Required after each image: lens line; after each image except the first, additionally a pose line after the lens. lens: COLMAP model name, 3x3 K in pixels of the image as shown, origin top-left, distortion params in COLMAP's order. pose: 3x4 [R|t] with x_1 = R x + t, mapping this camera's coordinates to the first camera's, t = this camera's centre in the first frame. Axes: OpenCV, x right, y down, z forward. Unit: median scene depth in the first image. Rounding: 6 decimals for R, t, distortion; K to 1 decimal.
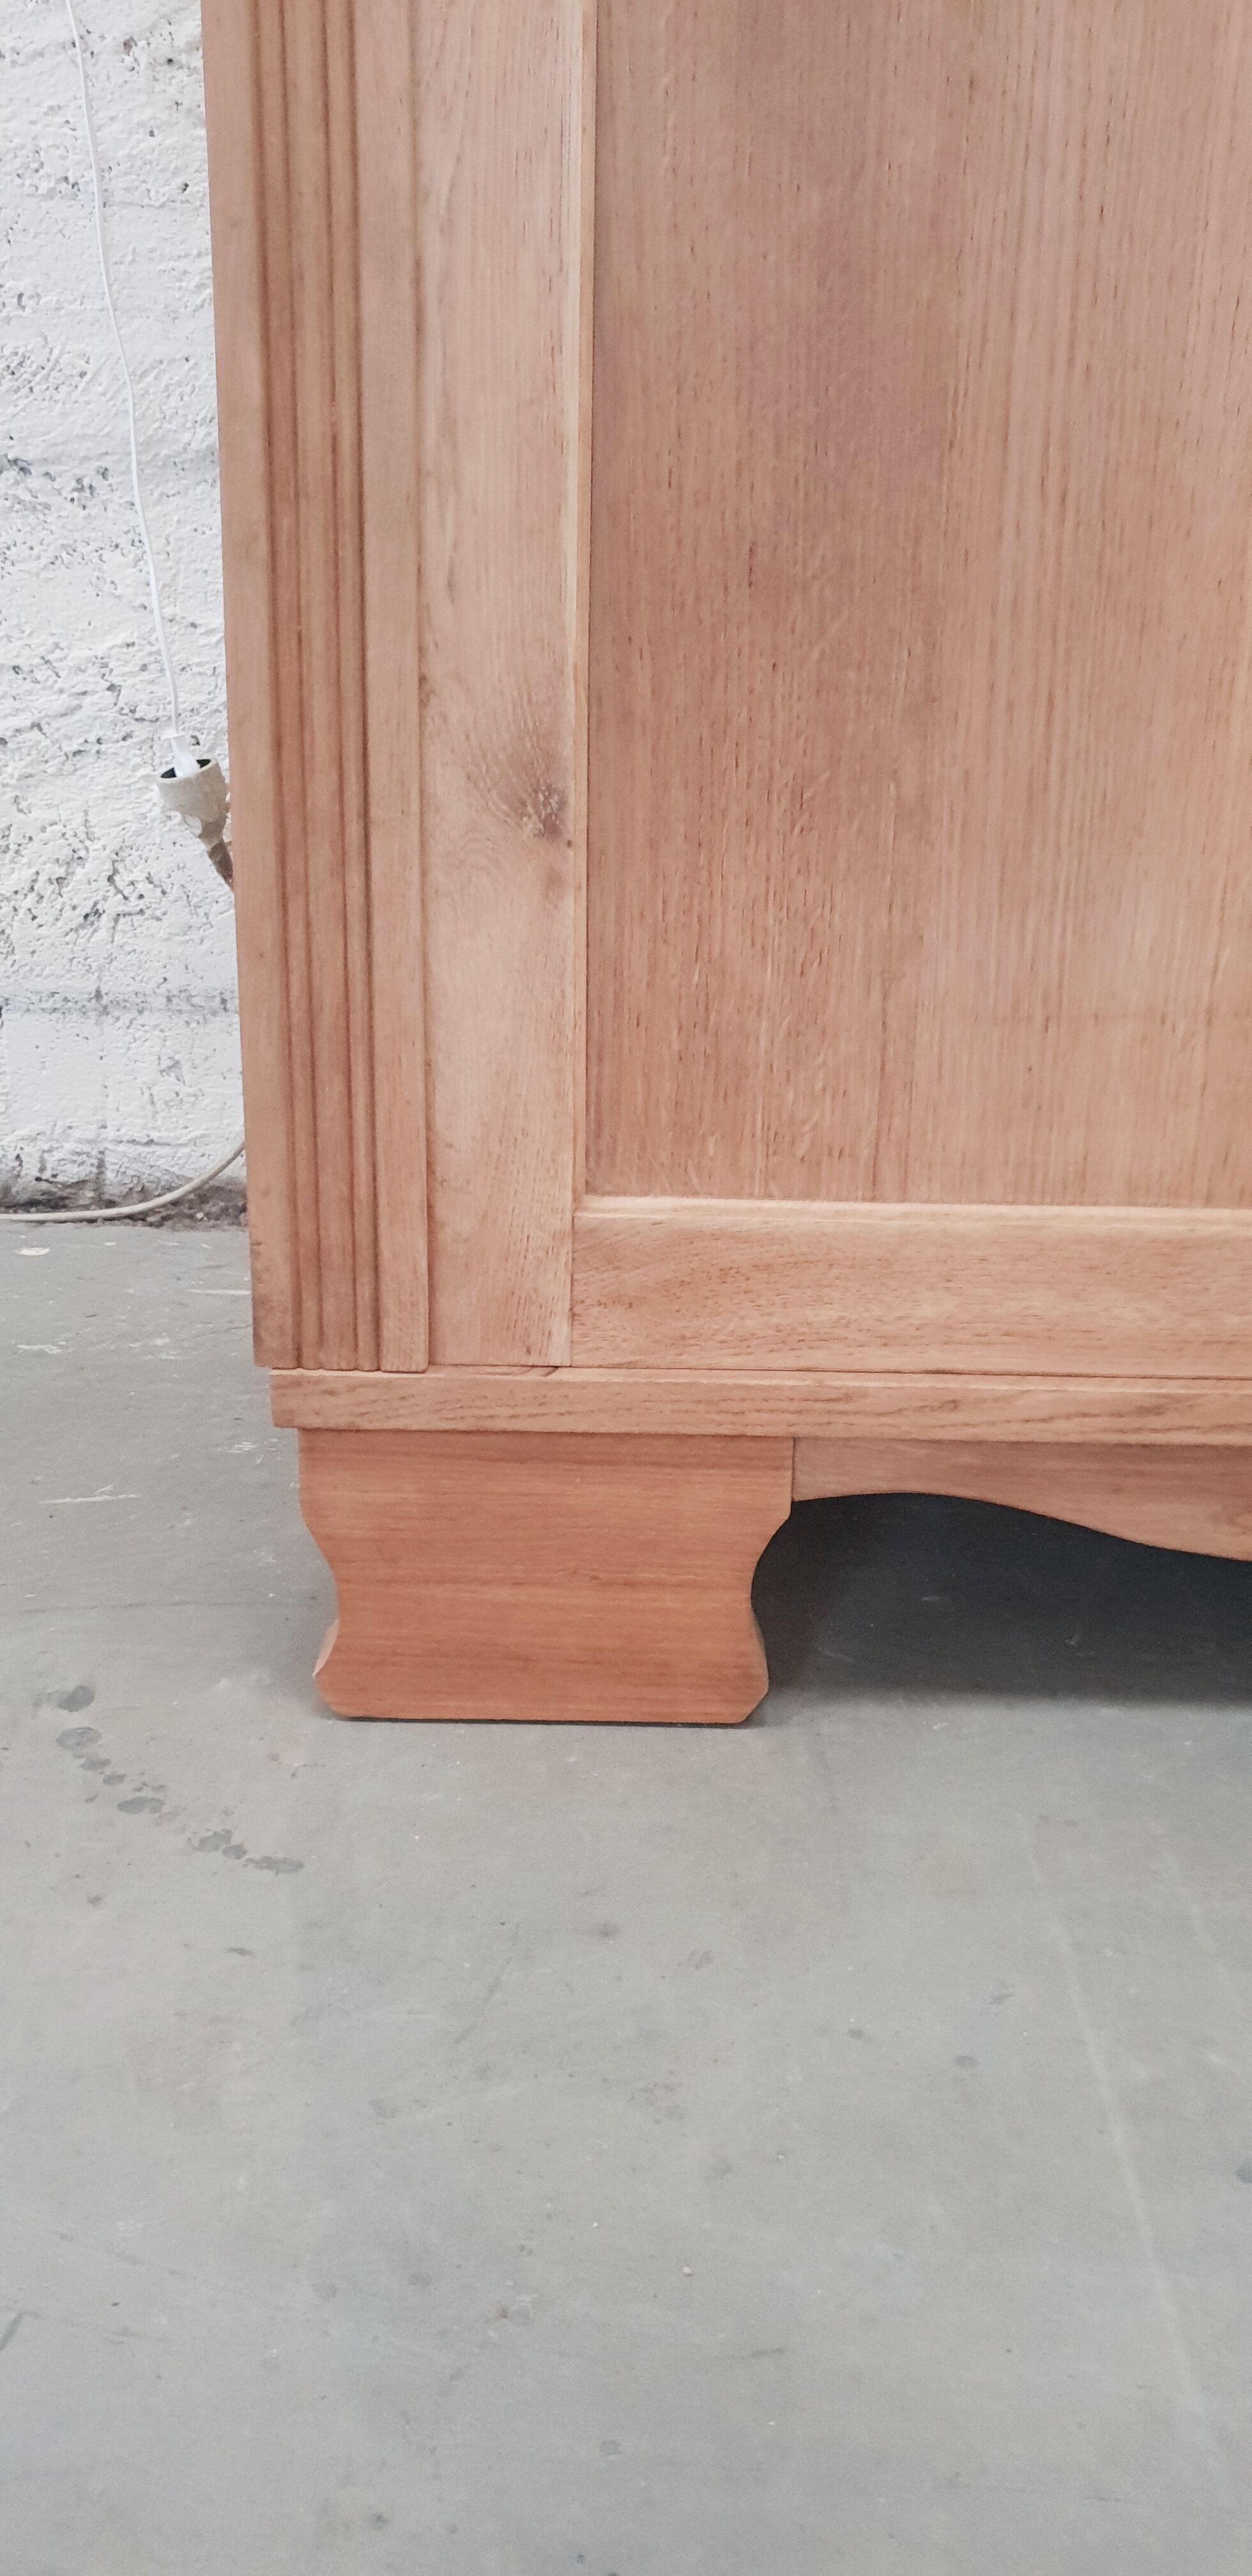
lens RADIAL K [[2010.8, 0, 651.1], [0, 2010.8, 1320.0], [0, 0, 1]] dist [0.027211, -0.015799]
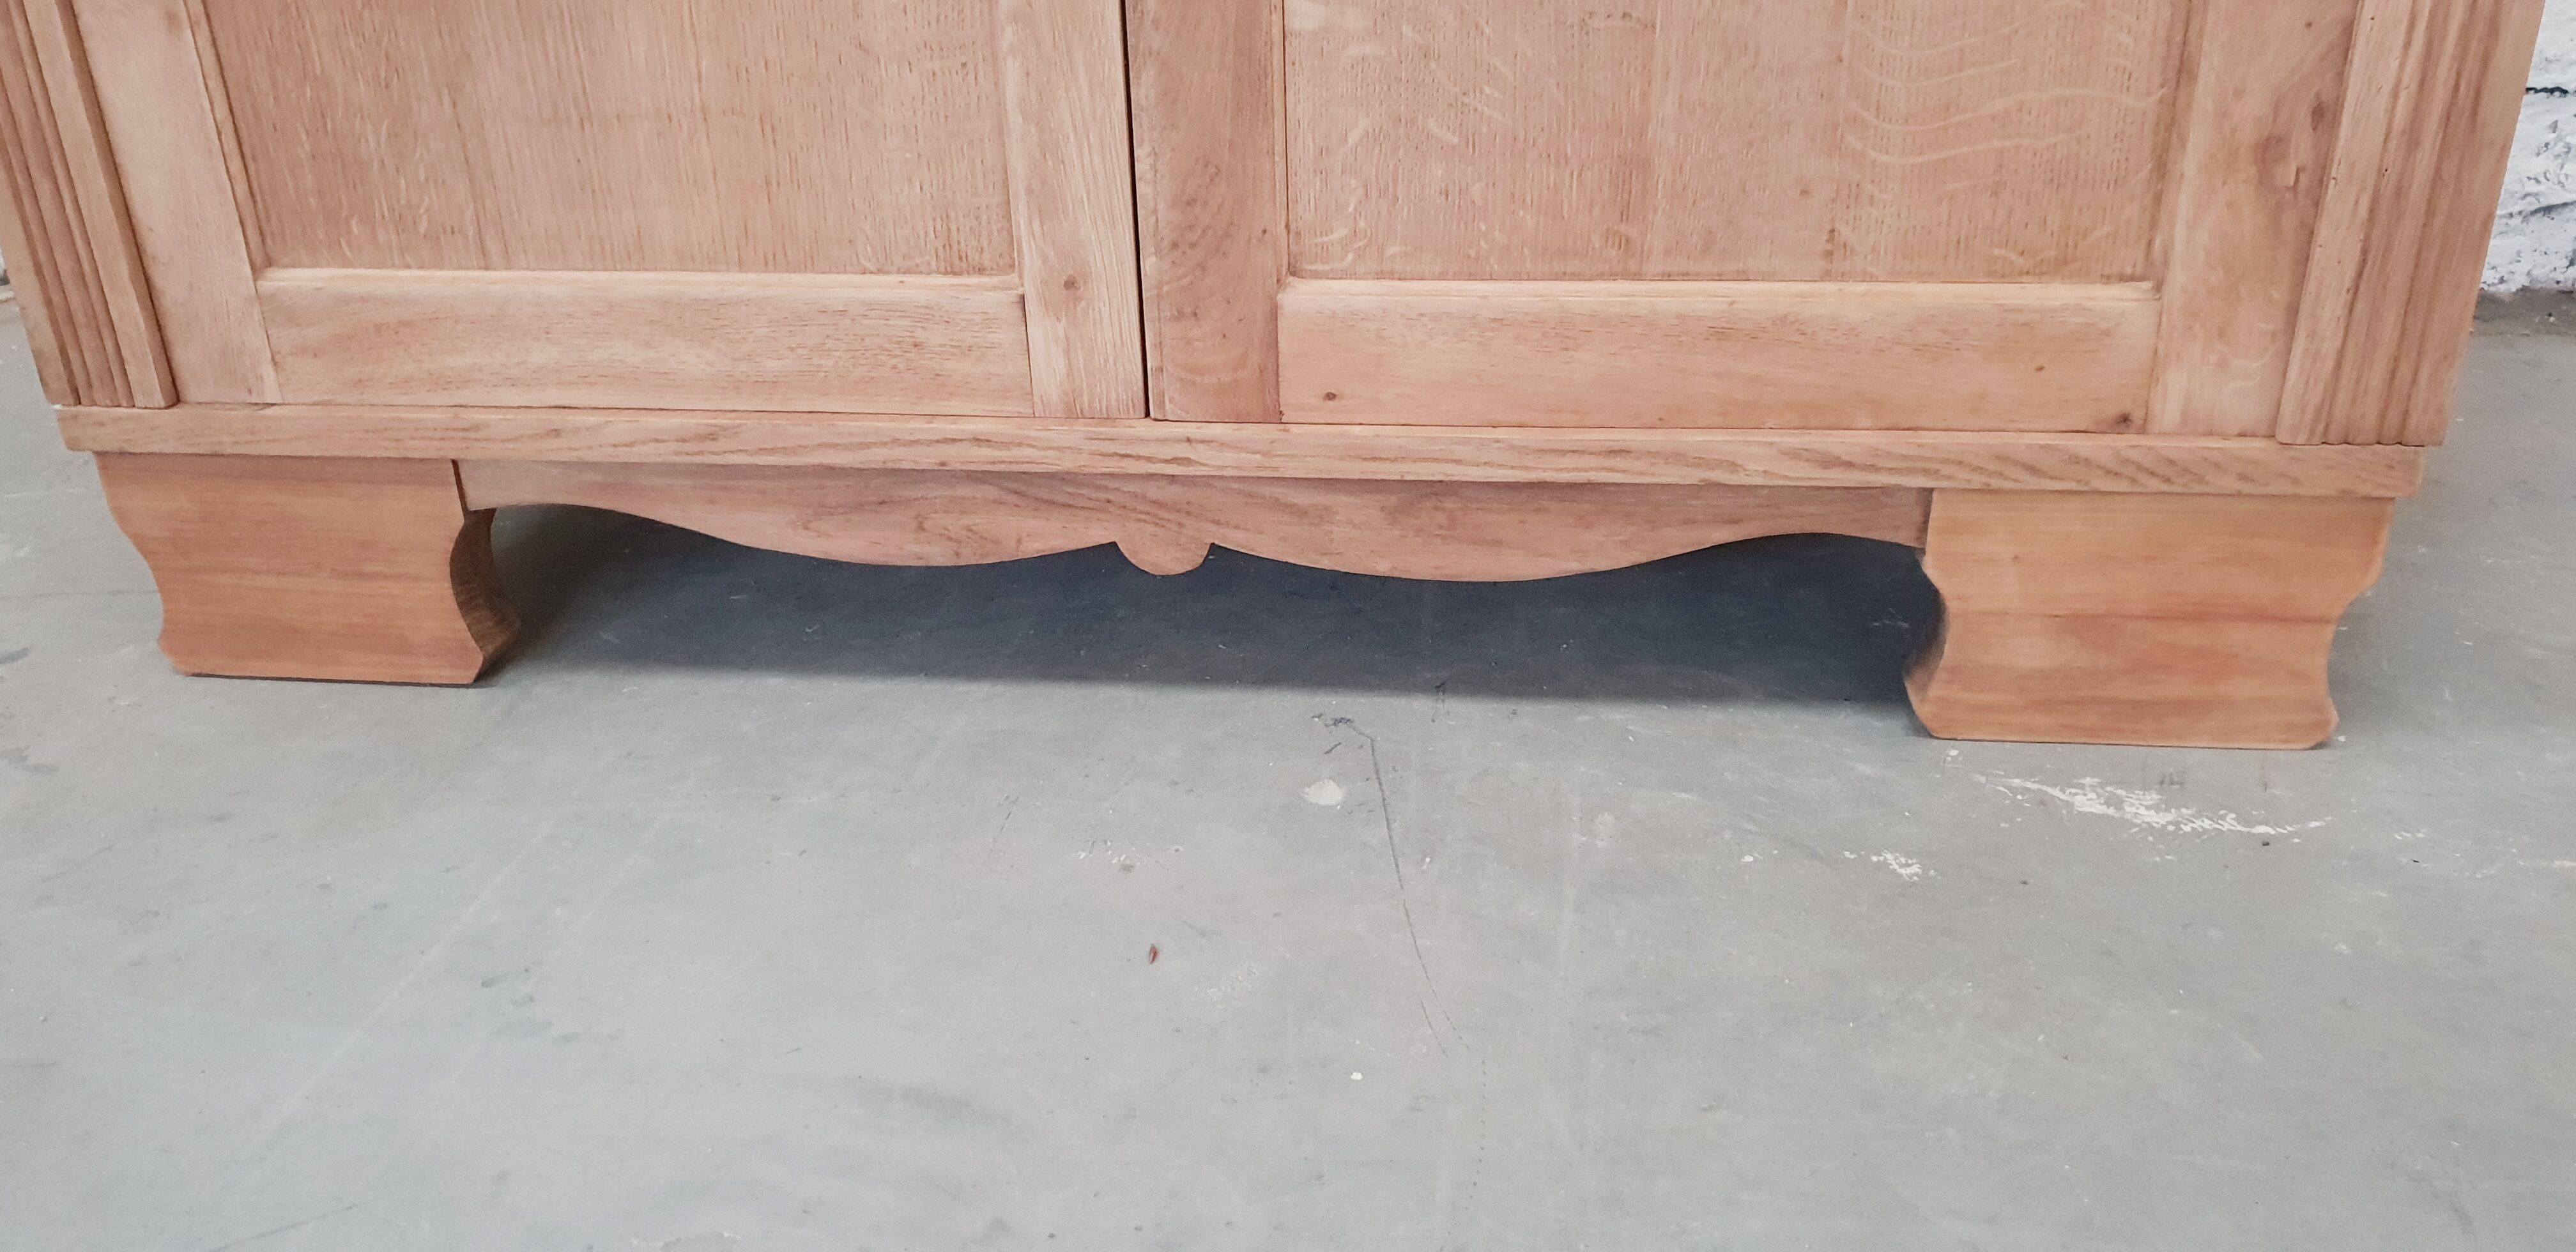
lens RADIAL K [[2010.8, 0, 1264.5], [0, 2010.8, 596.9], [0, 0, 1]] dist [0.027211, -0.015799]
pose [[0.989086, 0.009517, -0.147033, 0.774930], [0.008240, 0.992777, 0.119690, -0.003472], [0.147110, -0.119595, 0.981863, -0.183232]]
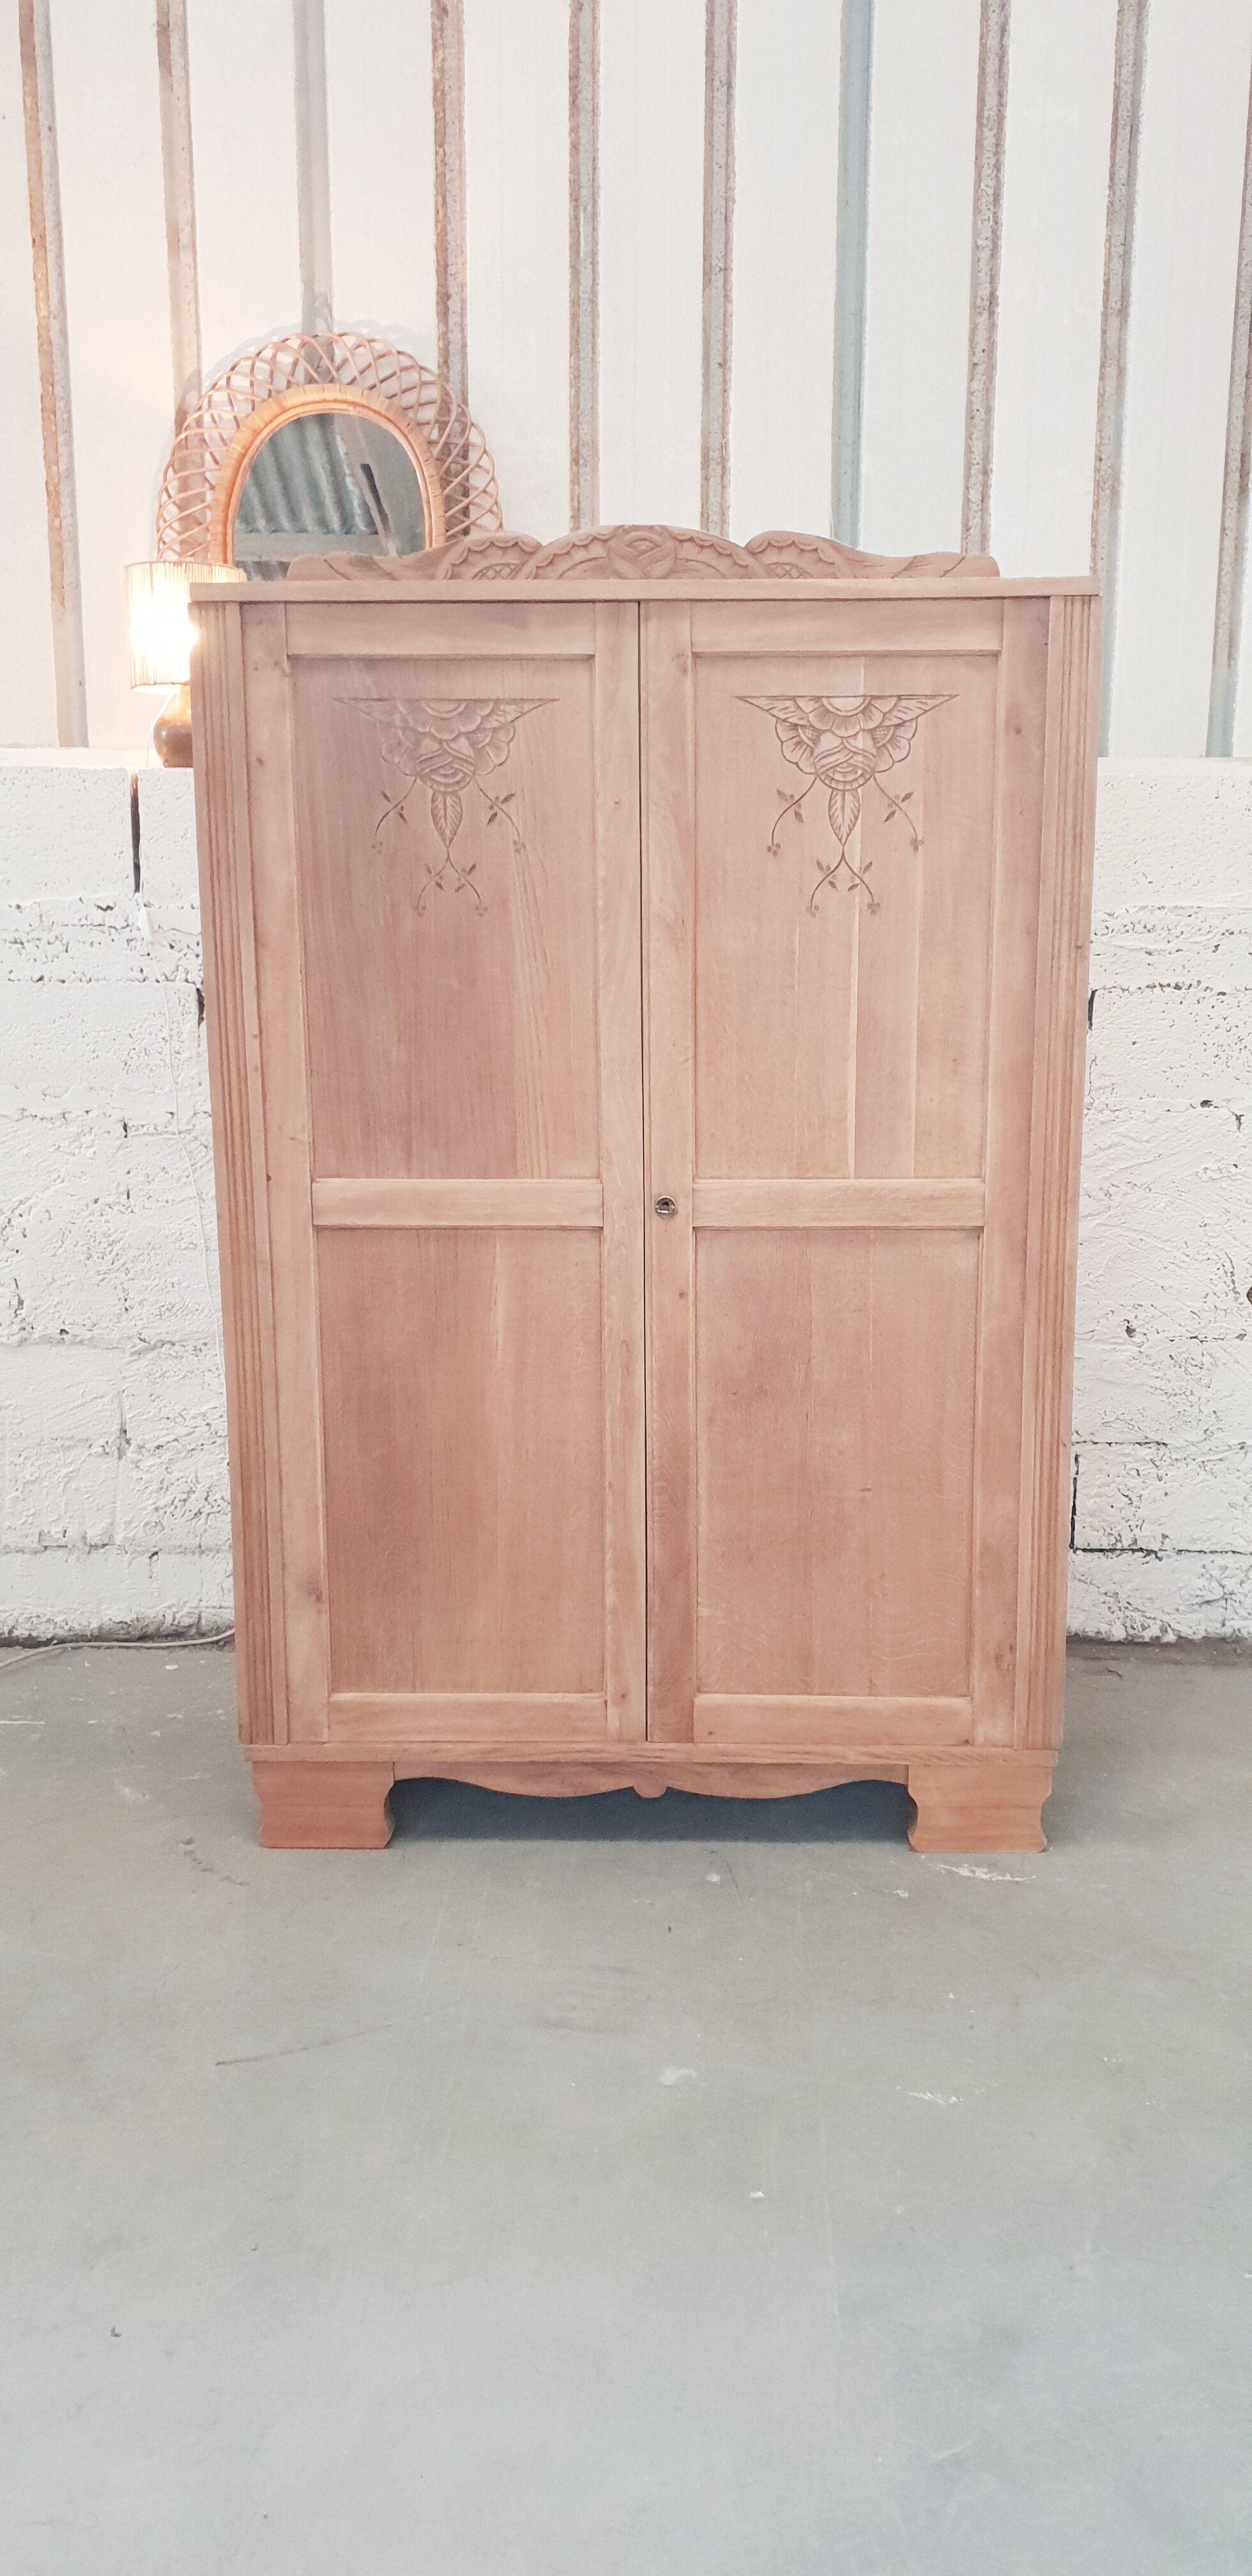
lens RADIAL K [[2010.8, 0, 693.3], [0, 2010.8, 1316.7], [0, 0, 1]] dist [0.027211, -0.015799]
pose [[0.999446, -0.018971, -0.027359, 0.717312], [0.015939, 0.994127, -0.107042, -0.332749], [0.029229, 0.106547, 0.993878, -2.605860]]
